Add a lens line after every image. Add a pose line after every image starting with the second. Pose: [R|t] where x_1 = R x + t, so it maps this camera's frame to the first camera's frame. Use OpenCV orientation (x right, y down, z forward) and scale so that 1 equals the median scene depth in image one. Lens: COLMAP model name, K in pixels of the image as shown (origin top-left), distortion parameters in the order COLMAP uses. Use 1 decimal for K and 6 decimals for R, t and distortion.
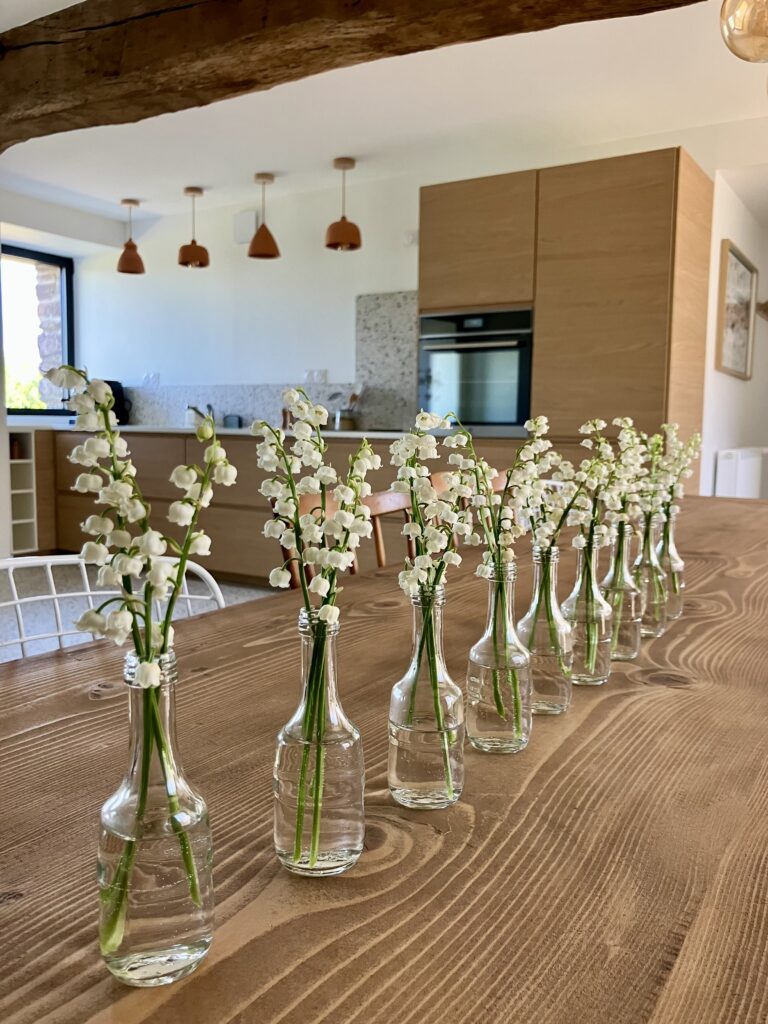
lens RADIAL K [[841.4, 0, 398.9], [0, 841.4, 513.9], [0, 0, 1]] dist [0.047774, -0.098147]
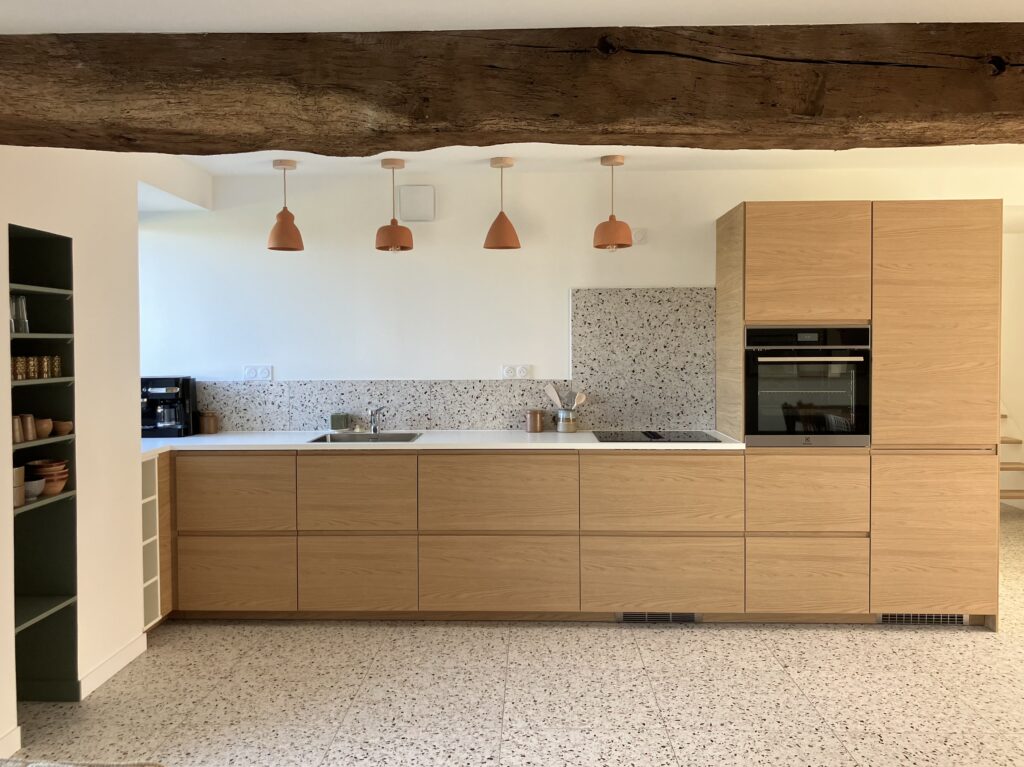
lens RADIAL K [[874.6, 0, 512.6], [0, 874.6, 371.6], [0, 0, 1]] dist [0.031289, -0.007227]
pose [[0.864795, -0.033913, 0.500978, -0.790027], [0.069657, 0.996172, -0.052809, -0.158088], [-0.497269, 0.080565, 0.863847, 0.262540]]
